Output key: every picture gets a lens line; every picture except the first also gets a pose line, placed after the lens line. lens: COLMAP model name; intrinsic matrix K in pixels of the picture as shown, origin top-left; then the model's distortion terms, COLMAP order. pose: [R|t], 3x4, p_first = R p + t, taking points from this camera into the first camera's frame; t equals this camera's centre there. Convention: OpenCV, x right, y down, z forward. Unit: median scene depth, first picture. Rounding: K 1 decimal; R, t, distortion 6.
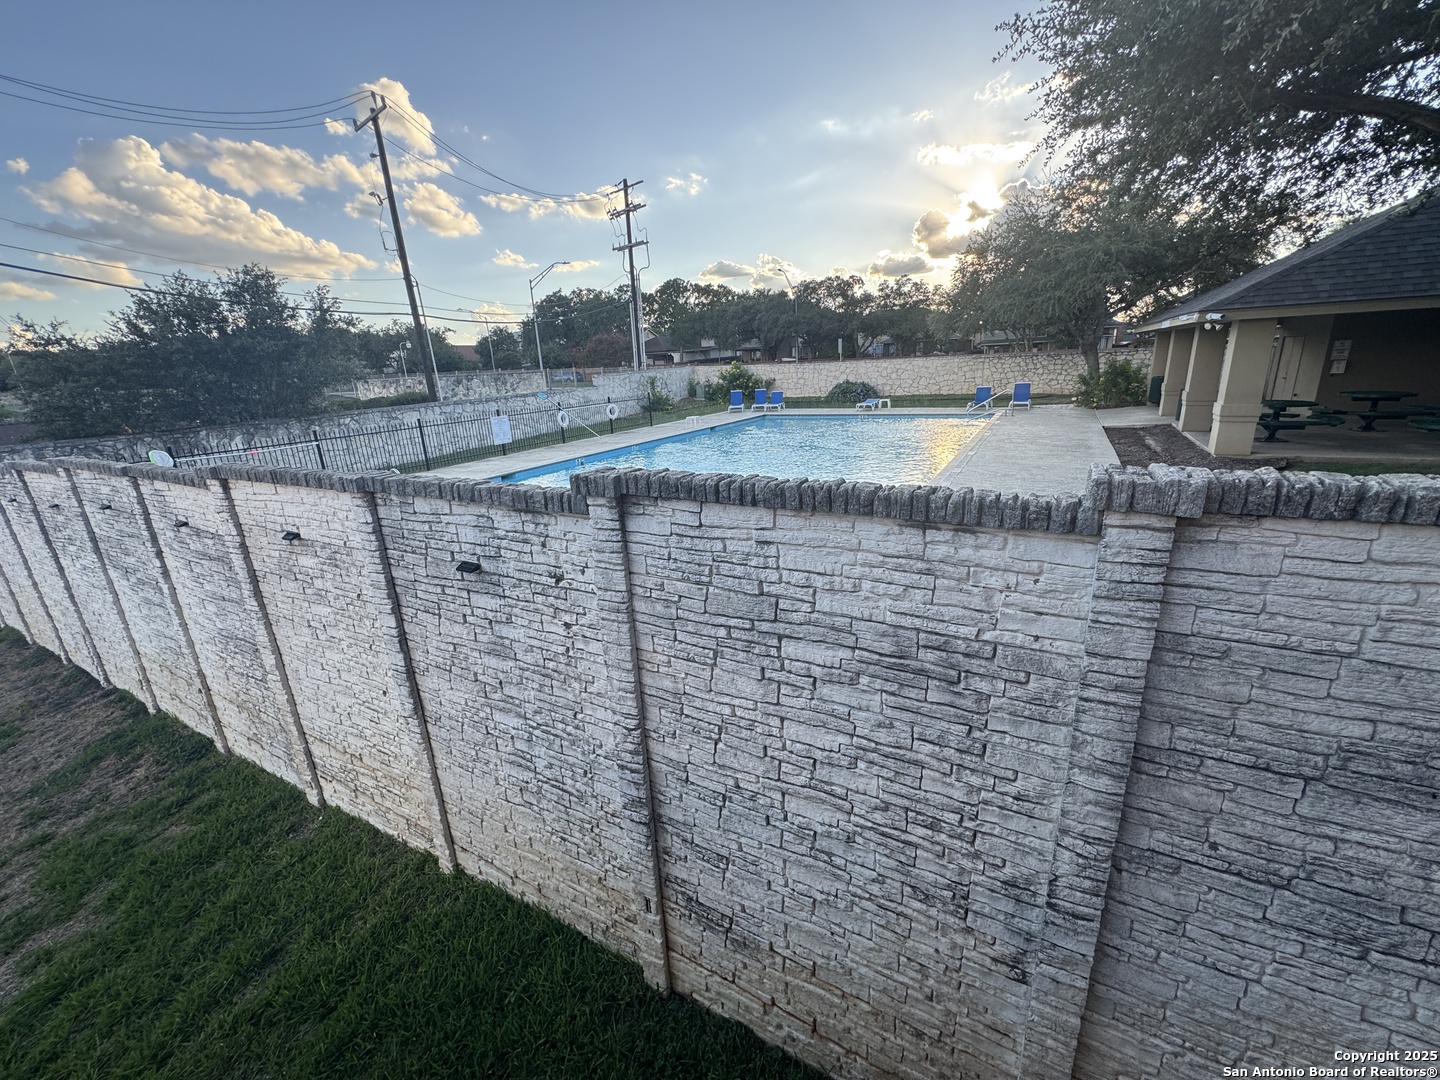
lens RADIAL K [[574.6, 0, 717.6], [0, 574.6, 538.9], [0, 0, 1]] dist [-0.004476, 0.001048]
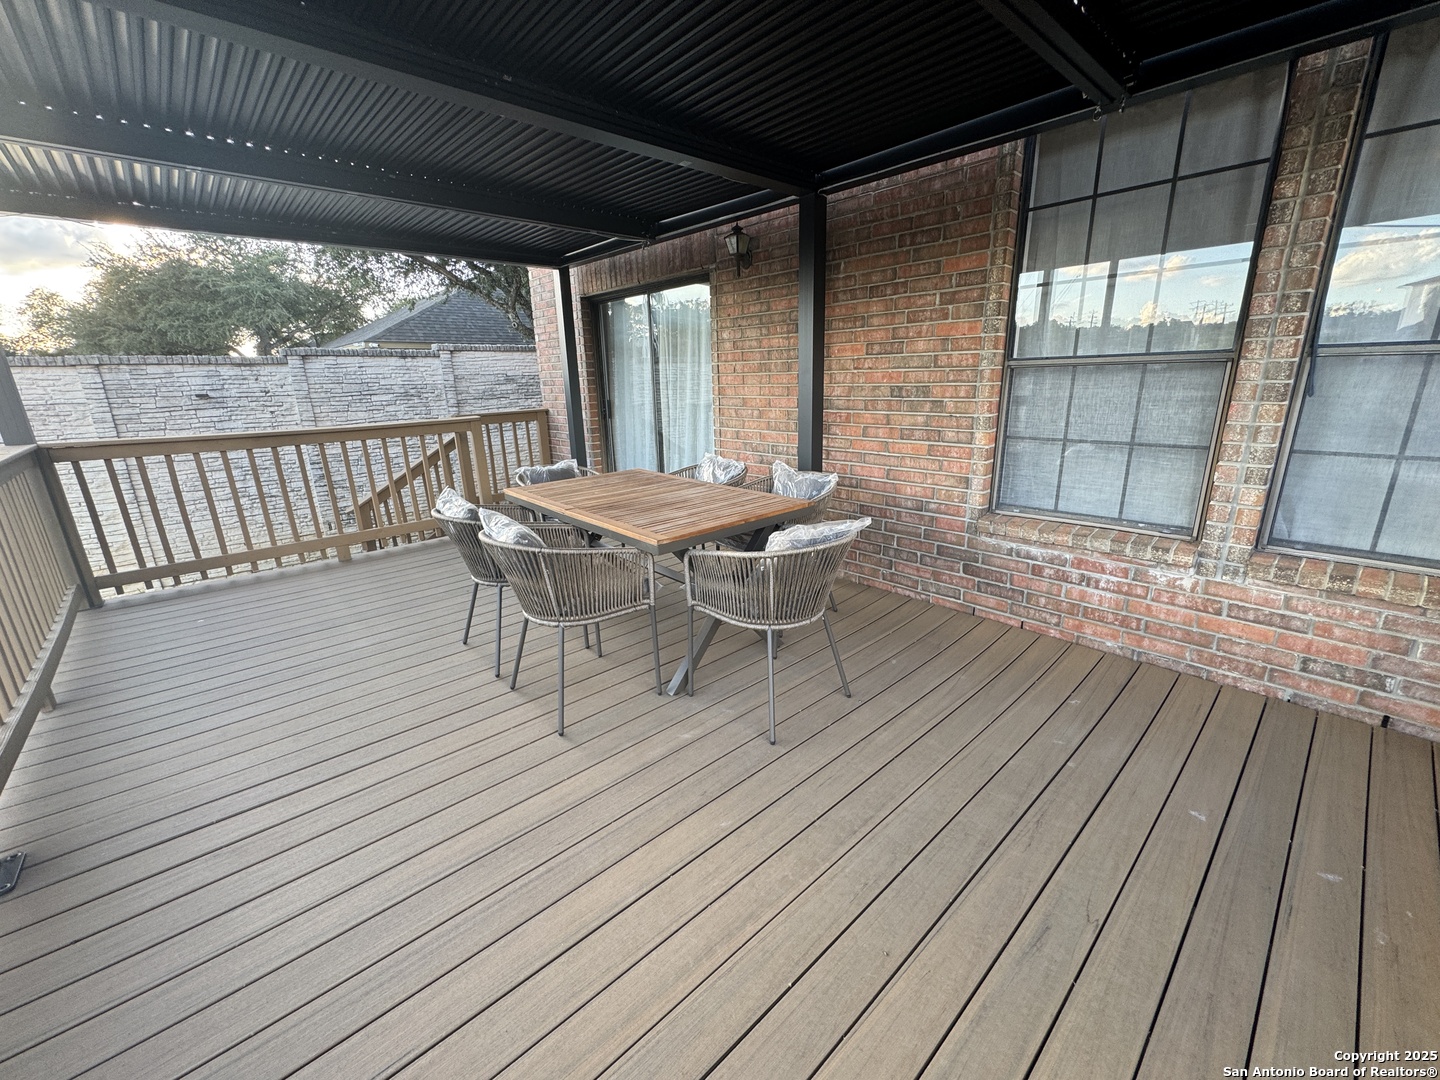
lens RADIAL K [[574.6, 0, 722.0], [0, 574.6, 544.1], [0, 0, 1]] dist [-0.004476, 0.001048]
pose [[0.298729, -0.222071, 0.928141, -2.751563], [0.279197, 0.950335, 0.137520, 1.166152], [-0.912584, 0.218052, 0.345895, -2.033506]]
